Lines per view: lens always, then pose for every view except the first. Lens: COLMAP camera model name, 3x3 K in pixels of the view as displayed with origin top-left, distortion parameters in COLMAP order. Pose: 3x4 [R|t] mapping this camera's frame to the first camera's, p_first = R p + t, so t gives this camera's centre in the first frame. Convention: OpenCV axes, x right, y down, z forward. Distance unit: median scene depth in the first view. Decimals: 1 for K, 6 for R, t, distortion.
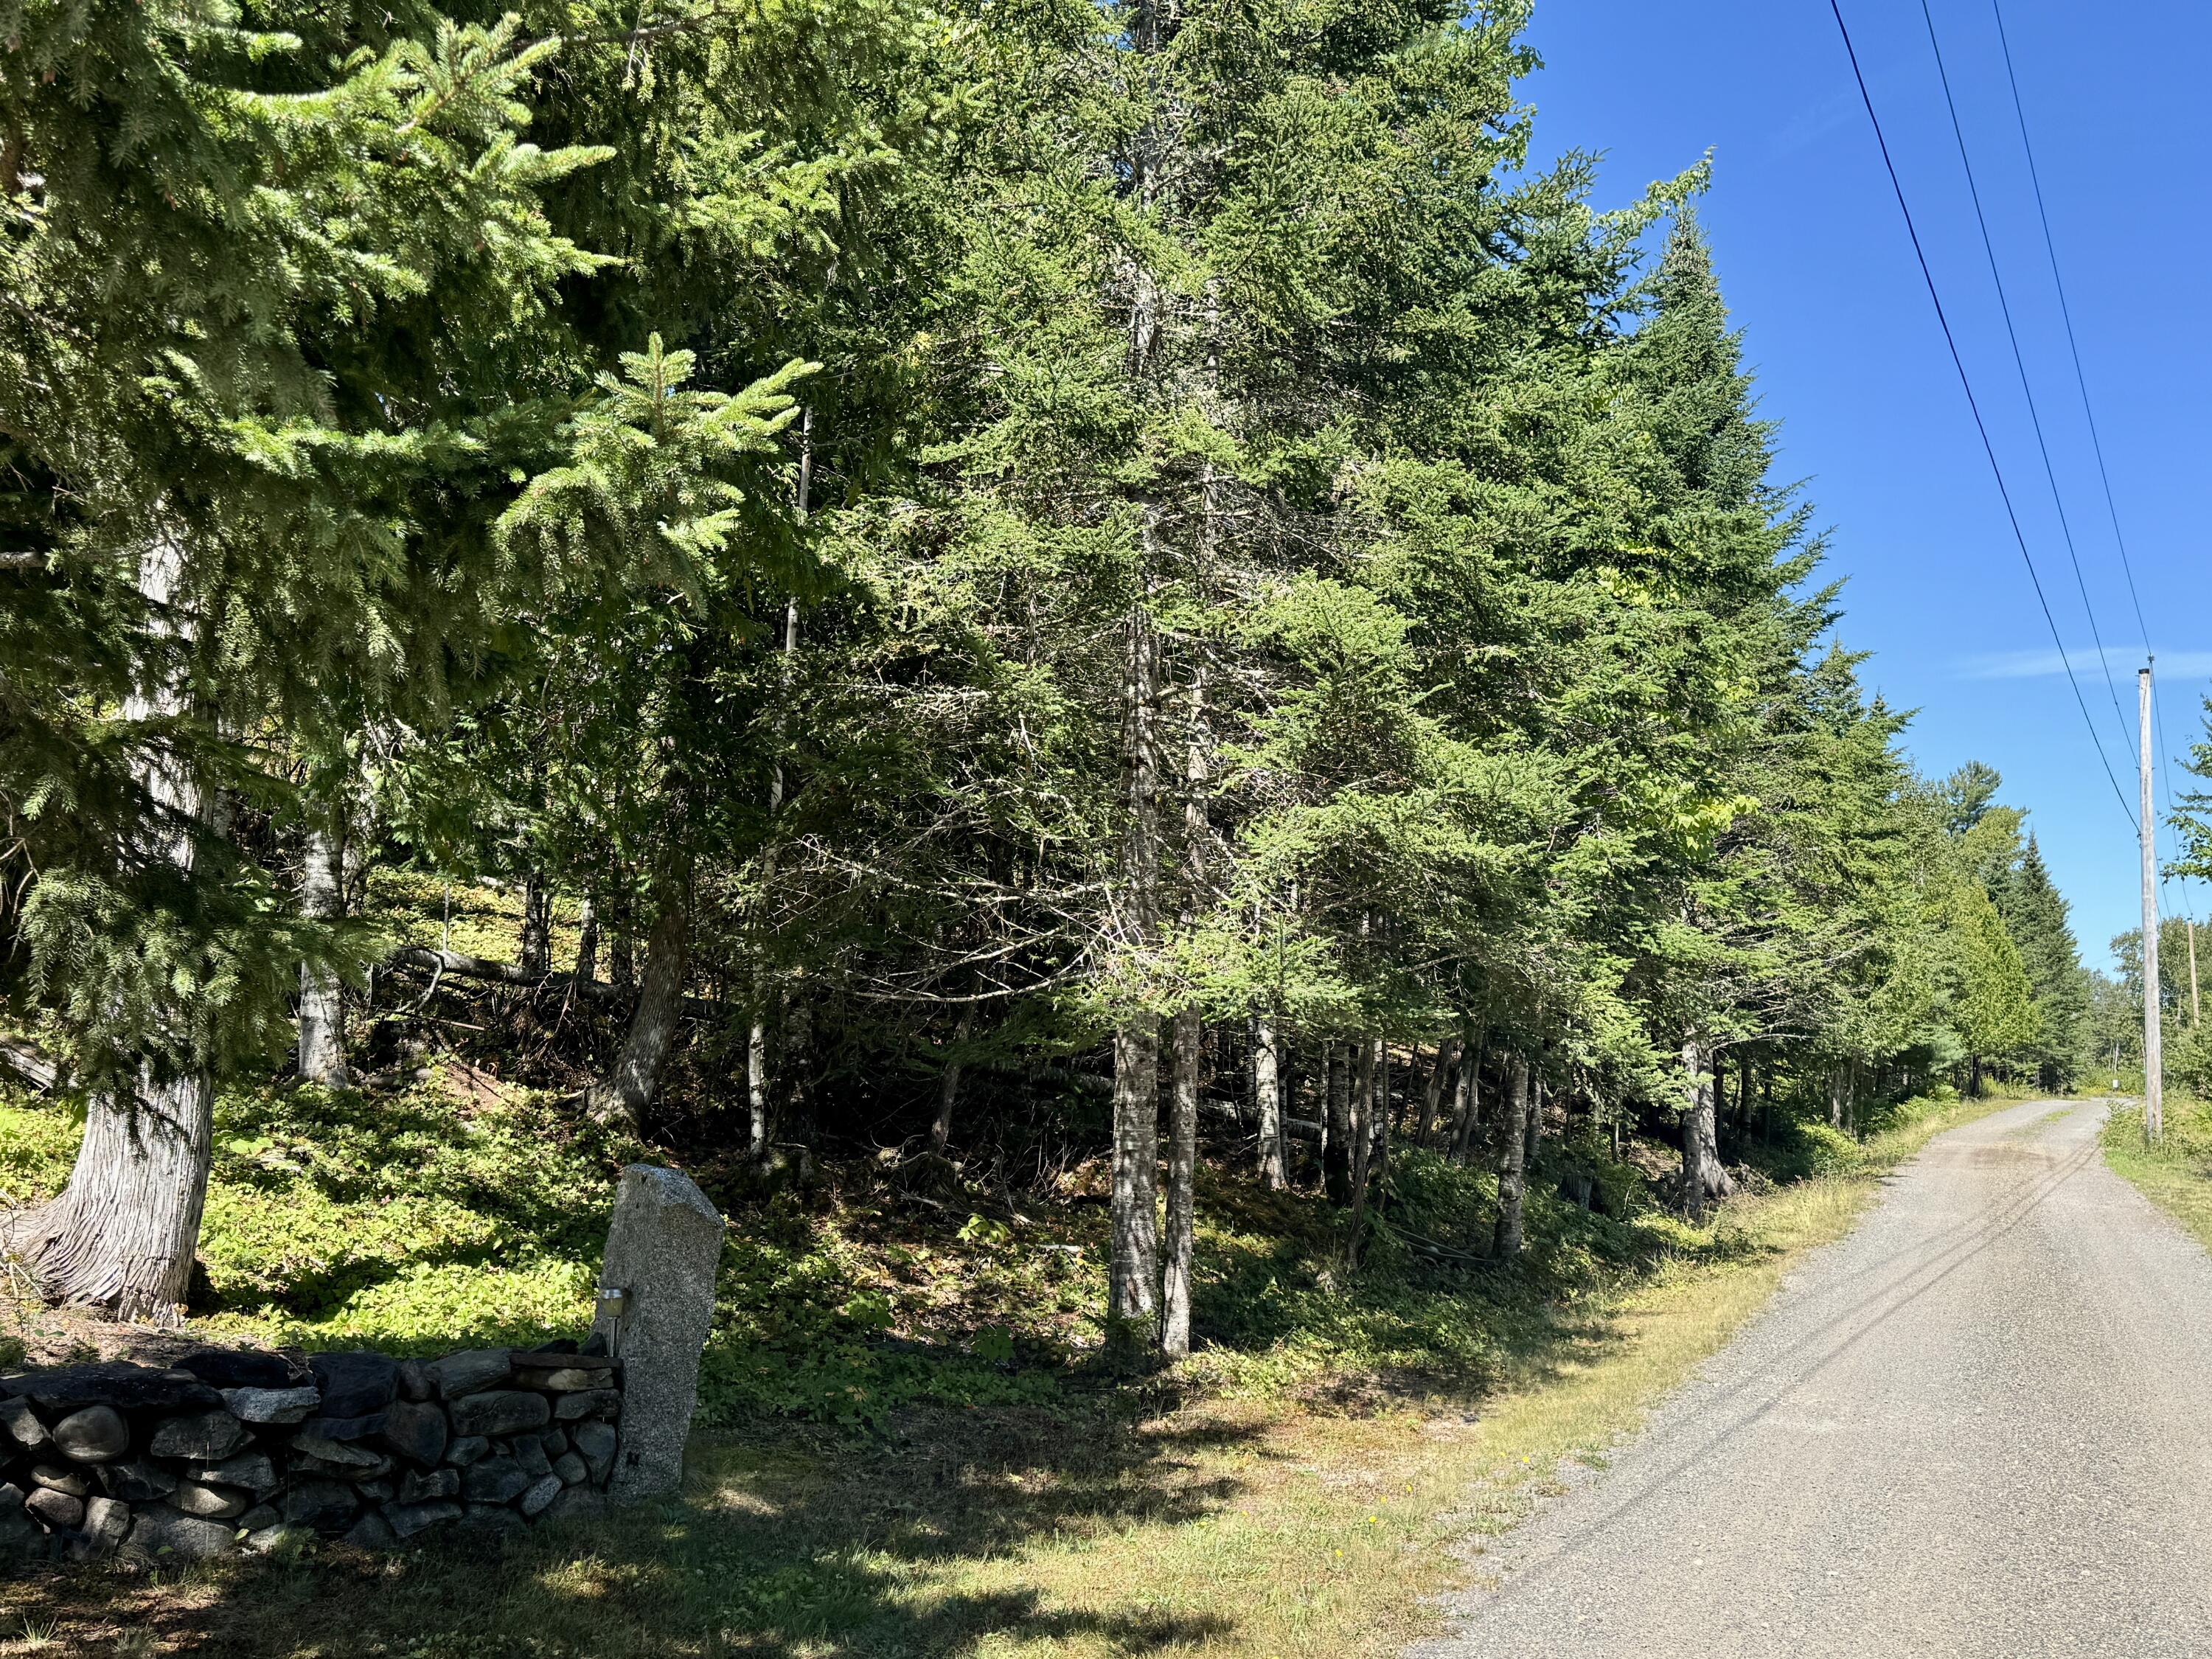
lens RADIAL K [[1966.4, 0, 1100.2], [0, 1966.4, 833.0], [0, 0, 1]] dist [0.021518, 0.008116]
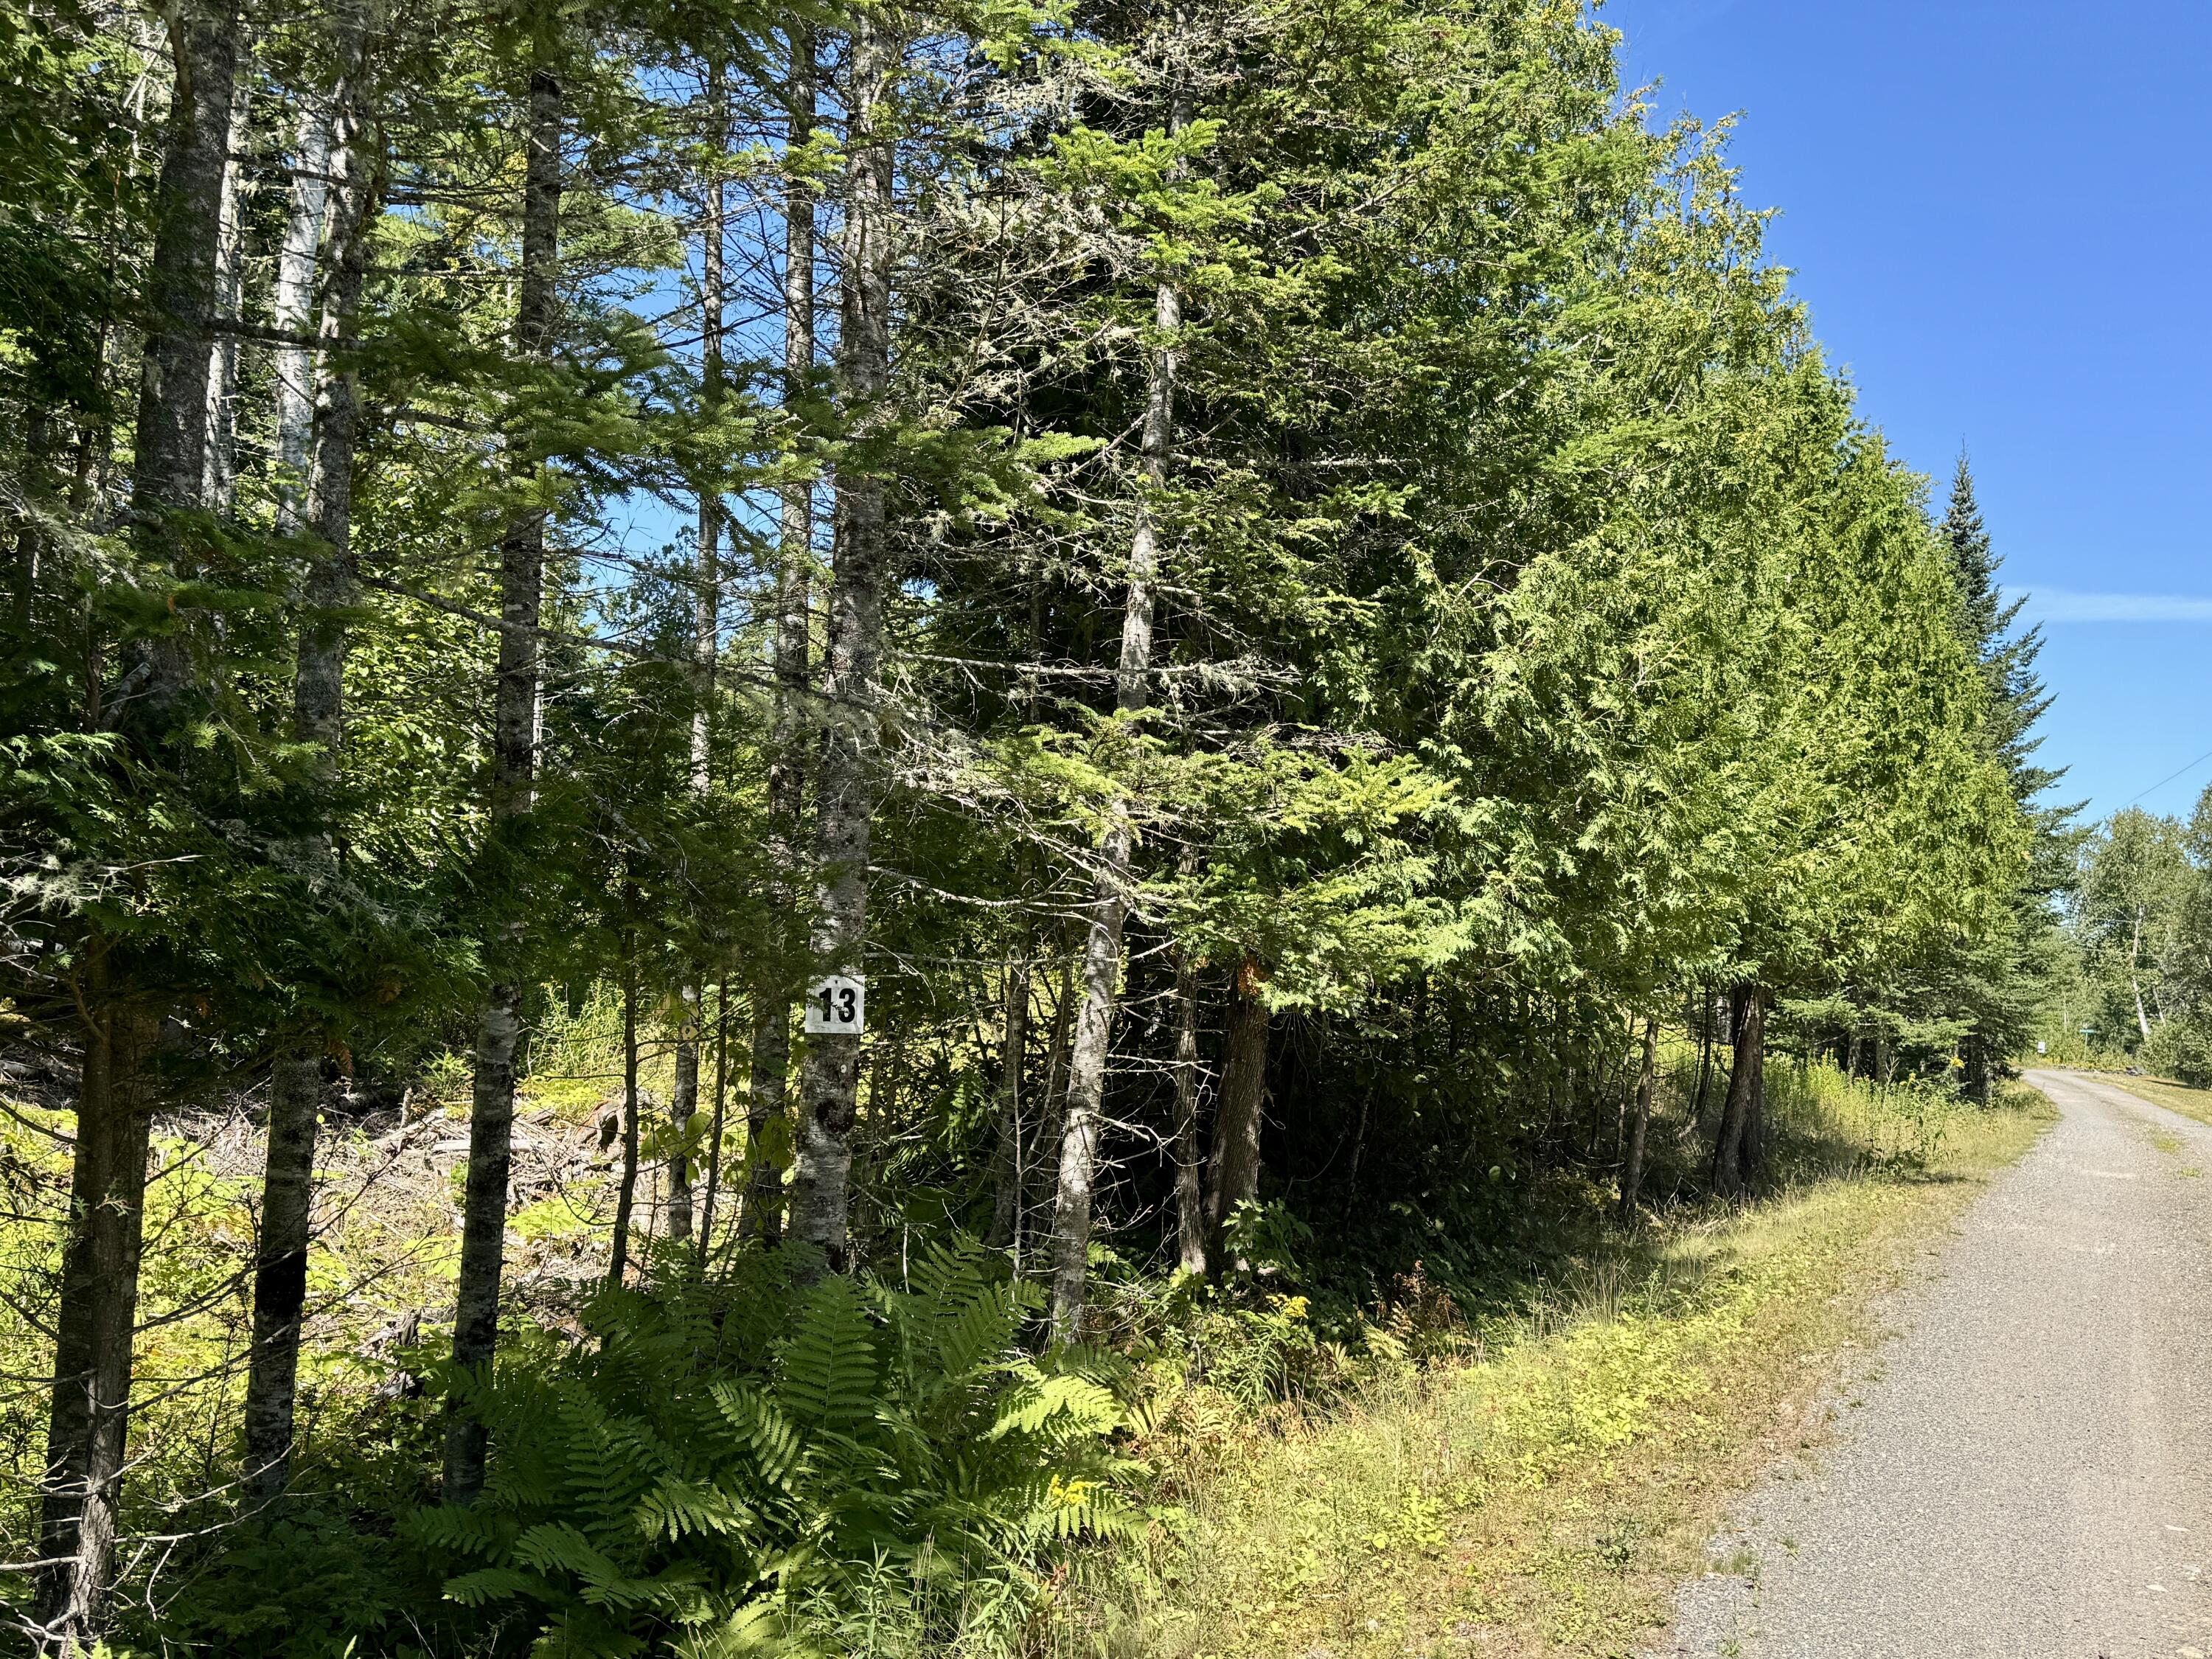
lens RADIAL K [[2070.1, 0, 1114.6], [0, 2070.1, 822.7], [0, 0, 1]] dist [0.107535, 0.000000]
pose [[0.997088, 0.018879, 0.073889, 0.284668], [-0.021112, 0.999340, 0.029557, 0.070670], [-0.073282, -0.031031, 0.996828, 0.616429]]
